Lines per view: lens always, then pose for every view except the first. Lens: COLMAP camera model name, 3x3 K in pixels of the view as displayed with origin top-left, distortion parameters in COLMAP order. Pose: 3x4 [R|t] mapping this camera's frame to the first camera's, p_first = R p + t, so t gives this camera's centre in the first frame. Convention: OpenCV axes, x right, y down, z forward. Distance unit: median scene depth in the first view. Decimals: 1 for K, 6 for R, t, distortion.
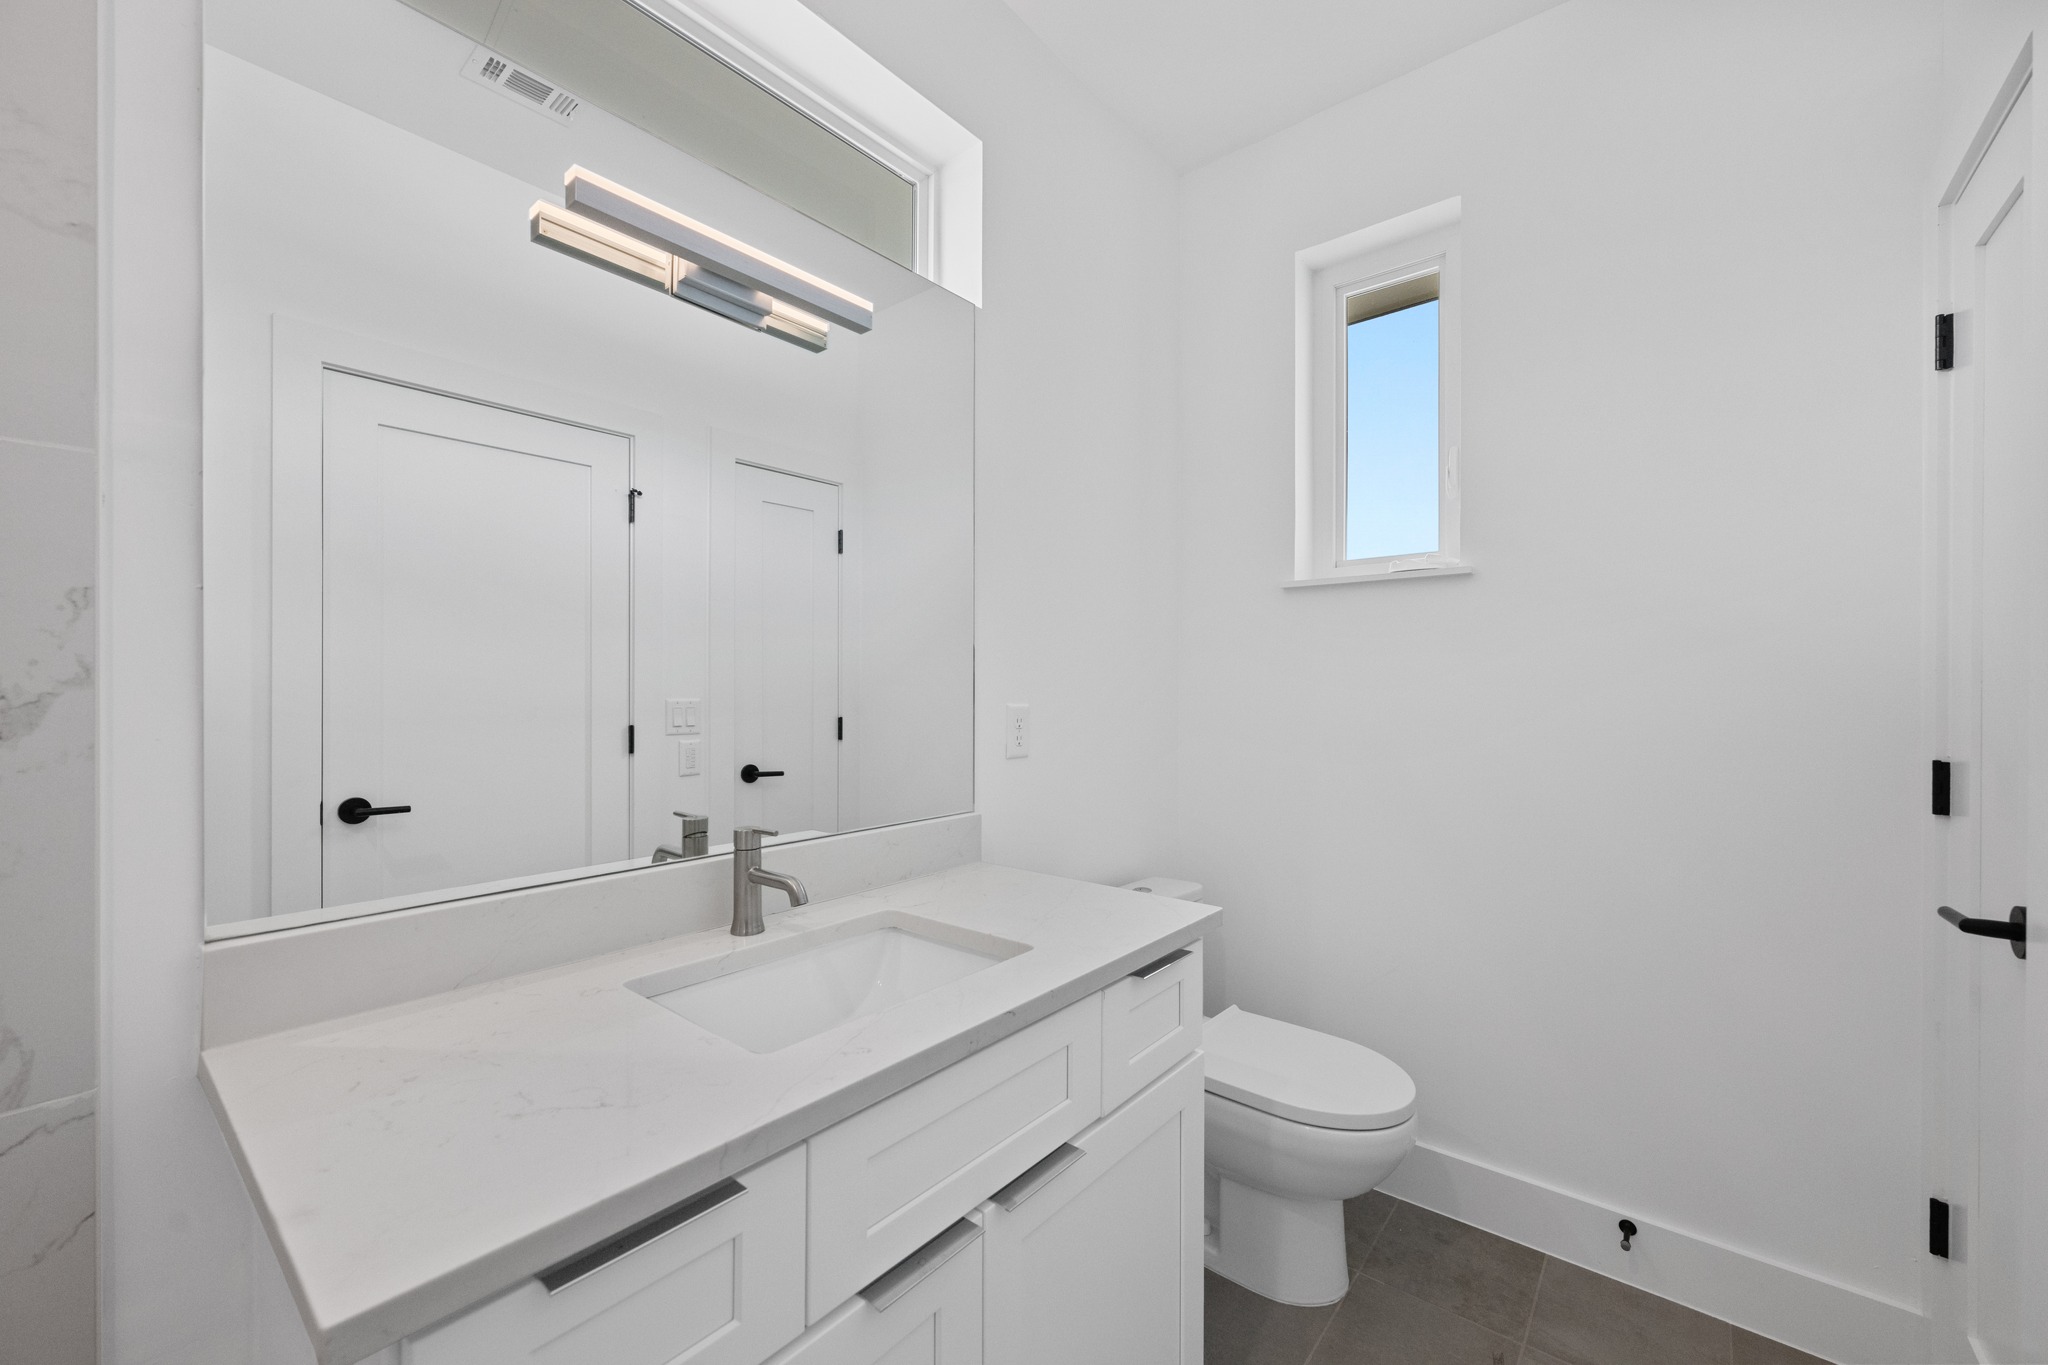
lens RADIAL K [[805.5, 0, 1026.1], [0, 805.5, 685.0], [0, 0, 1]] dist [0.000780, 0.000070]
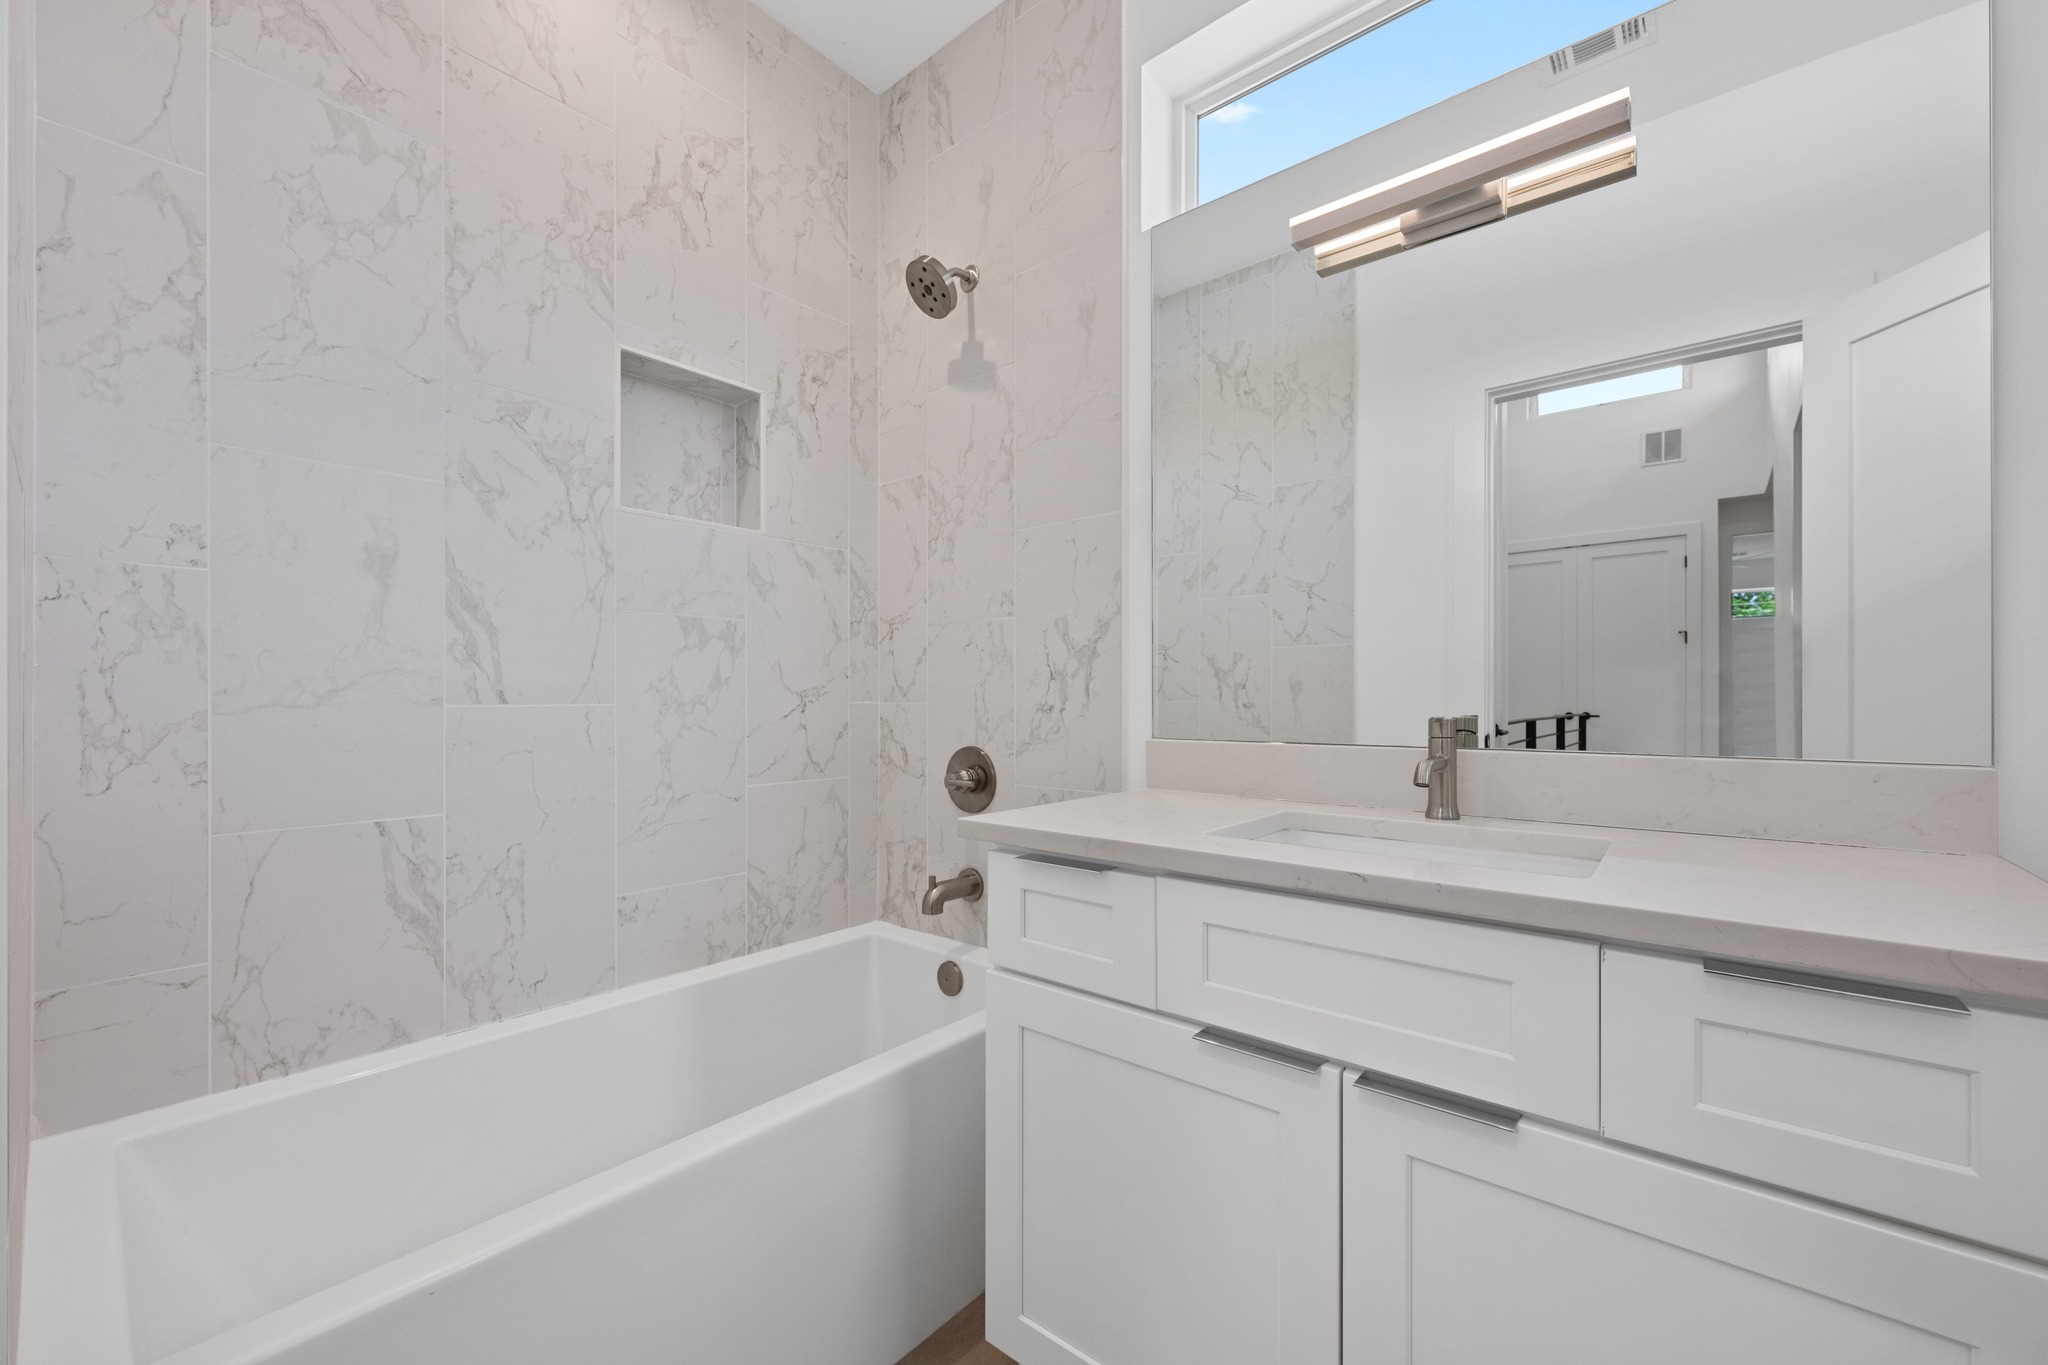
lens RADIAL K [[805.5, 0, 1026.2], [0, 805.5, 693.8], [0, 0, 1]] dist [0.000780, 0.000070]
pose [[-0.004919, -0.010426, -0.999934, 0.723018], [0.000735, 0.999945, -0.010430, 0.162046], [0.999988, -0.000787, -0.004911, 0.488138]]
